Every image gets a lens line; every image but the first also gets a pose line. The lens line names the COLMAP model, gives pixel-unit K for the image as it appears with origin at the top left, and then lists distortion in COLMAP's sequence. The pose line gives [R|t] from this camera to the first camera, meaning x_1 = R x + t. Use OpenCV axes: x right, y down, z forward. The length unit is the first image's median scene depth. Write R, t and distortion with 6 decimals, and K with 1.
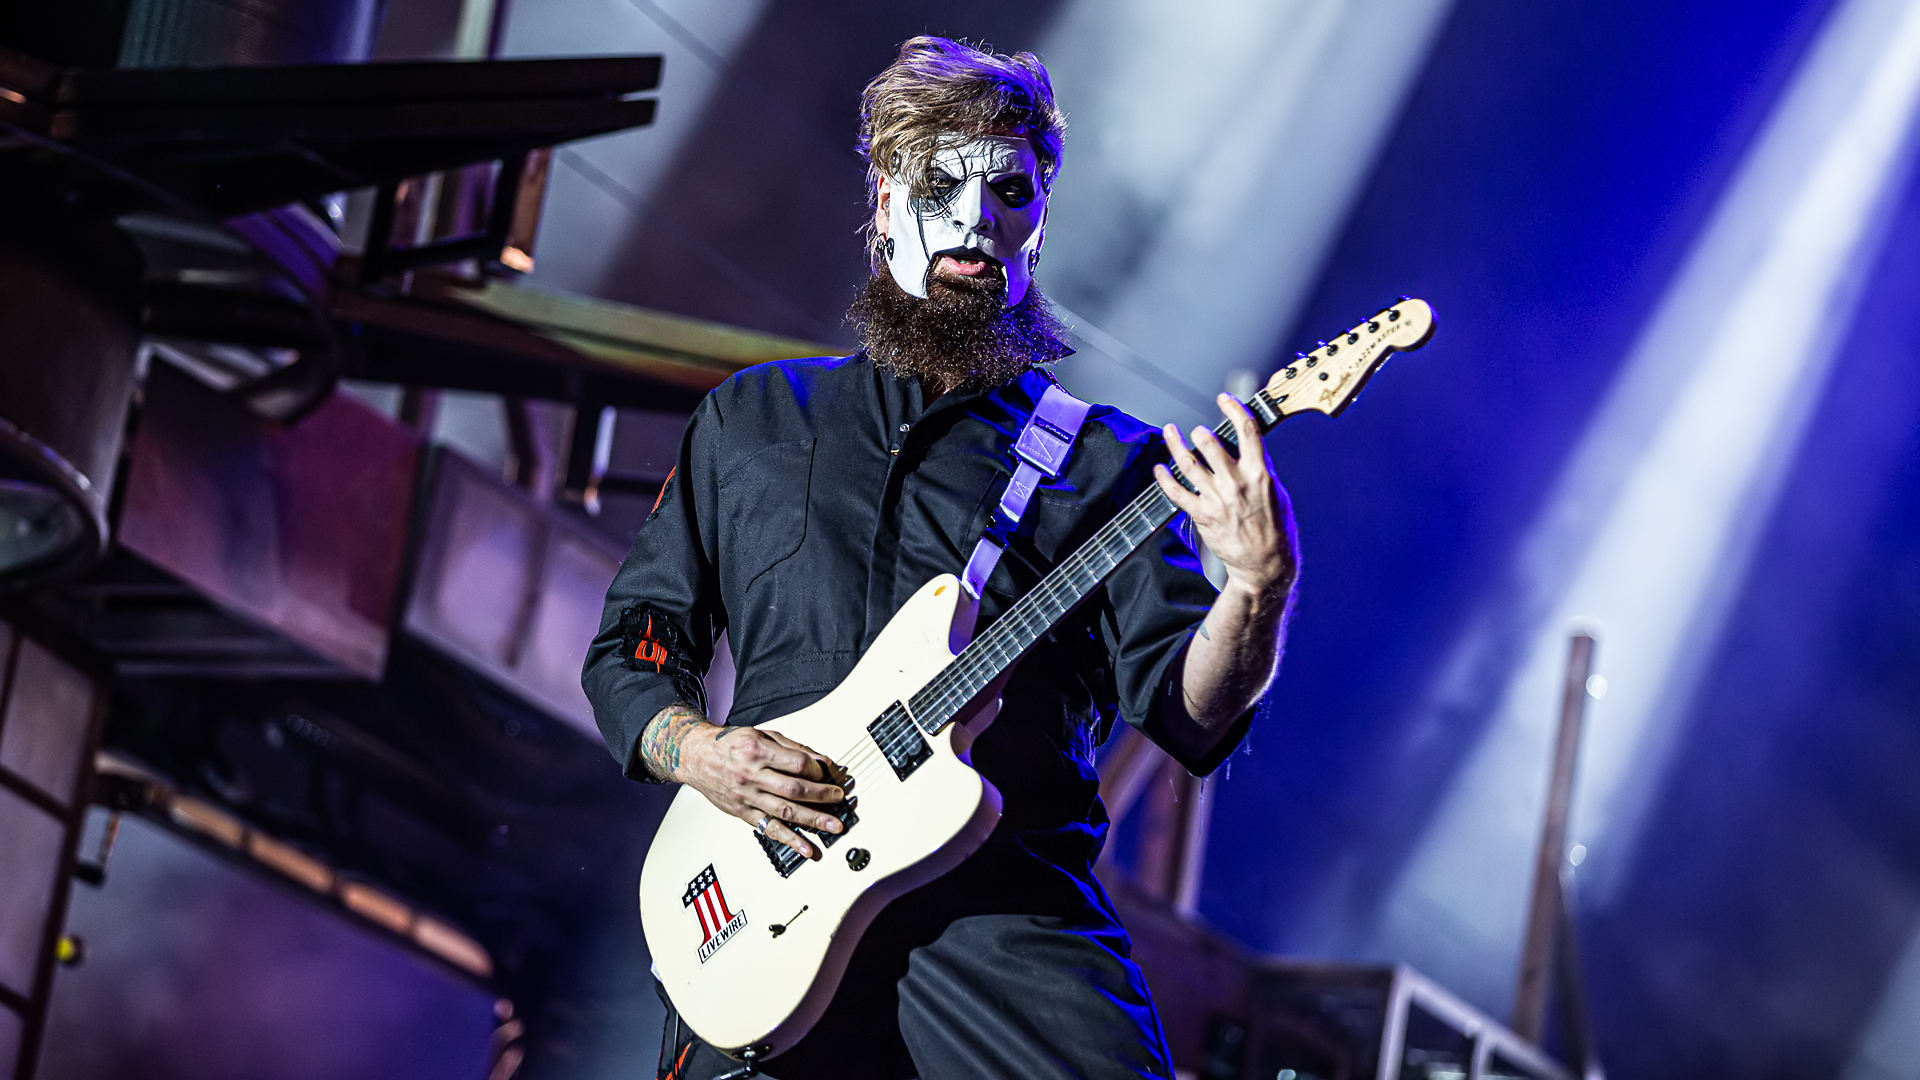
lens RADIAL K [[8623.7, 0, 960.0], [0, 8623.7, 540.0], [0, 0, 1]] dist [21.322441, 0.328977]
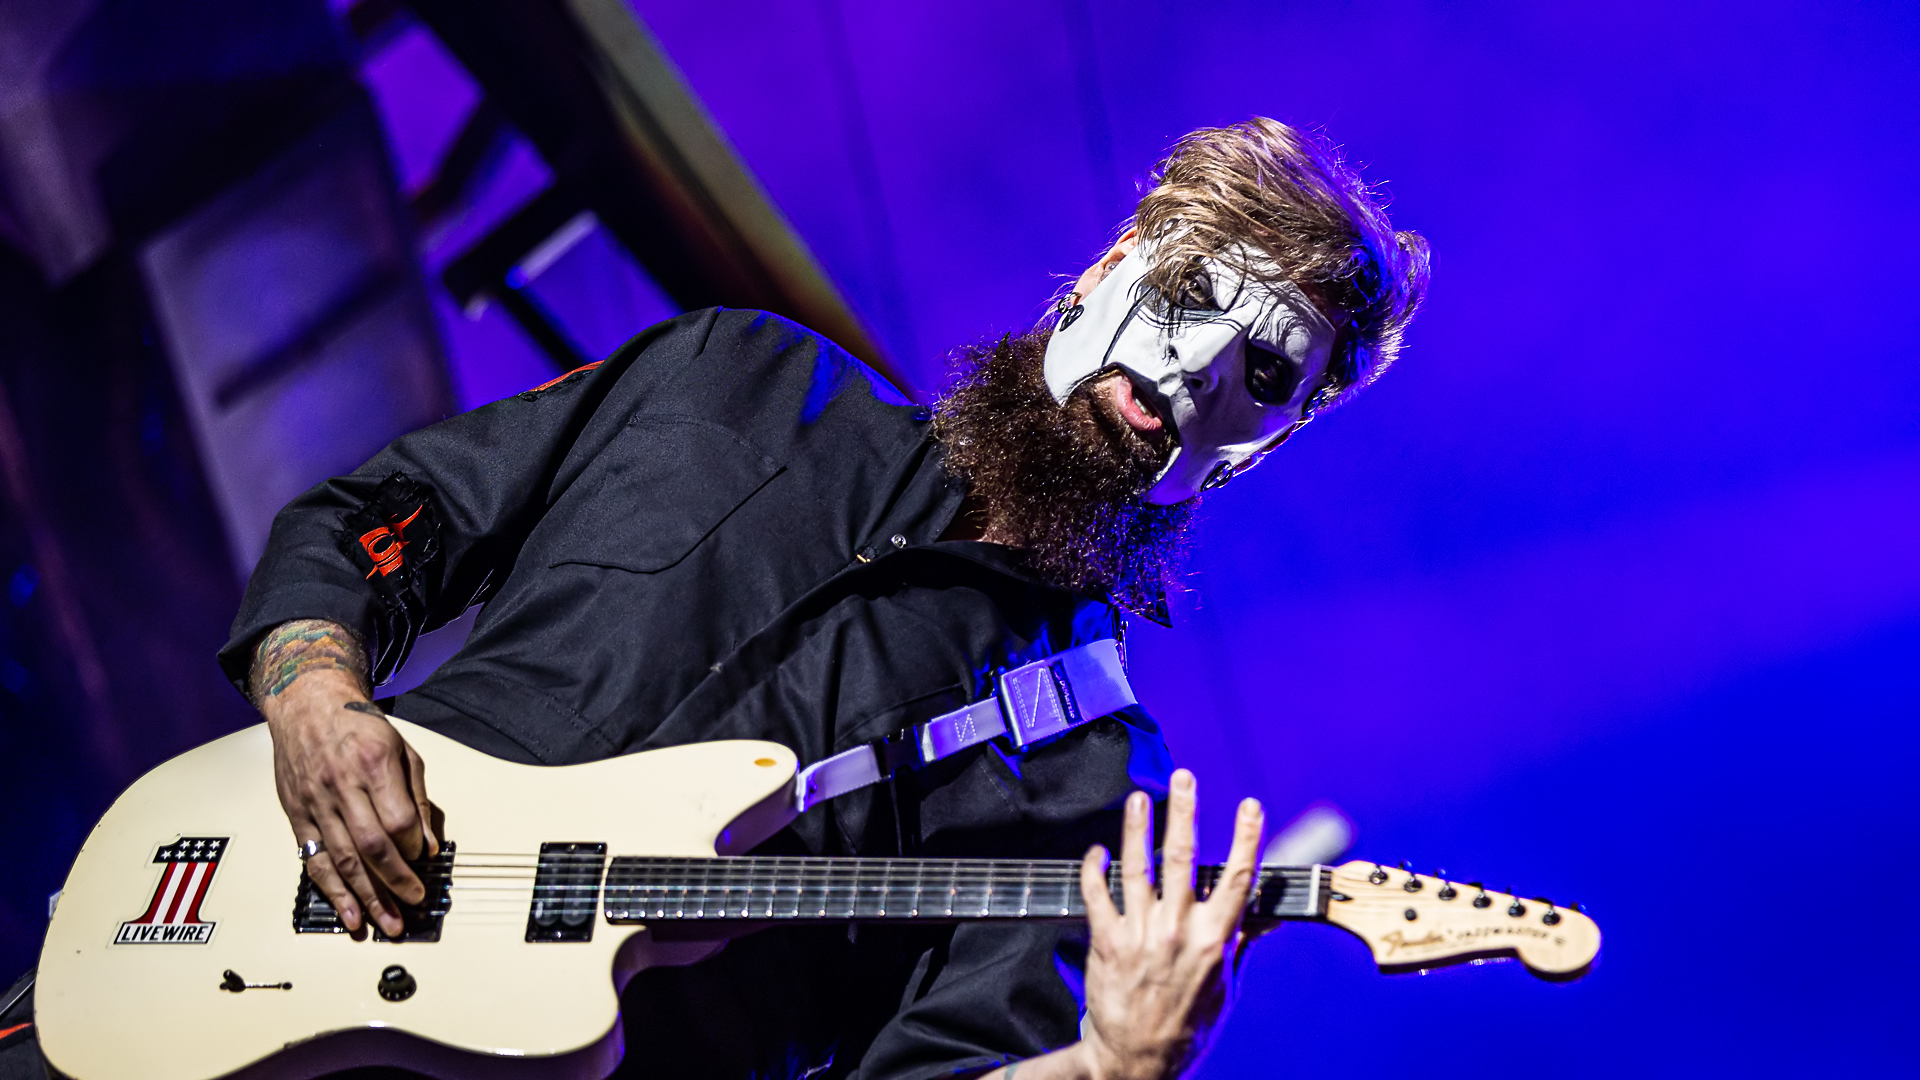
lens RADIAL K [[9578.7, 0, 1070.8], [0, 9578.7, 636.7], [0, 0, 1]] dist [9.284263, 2.109768]
pose [[0.734567, 0.678509, 0.006012, 0.003618], [-0.678208, 0.734459, -0.024596, 0.001360], [-0.021105, 0.013990, 0.999679, 0.263846]]
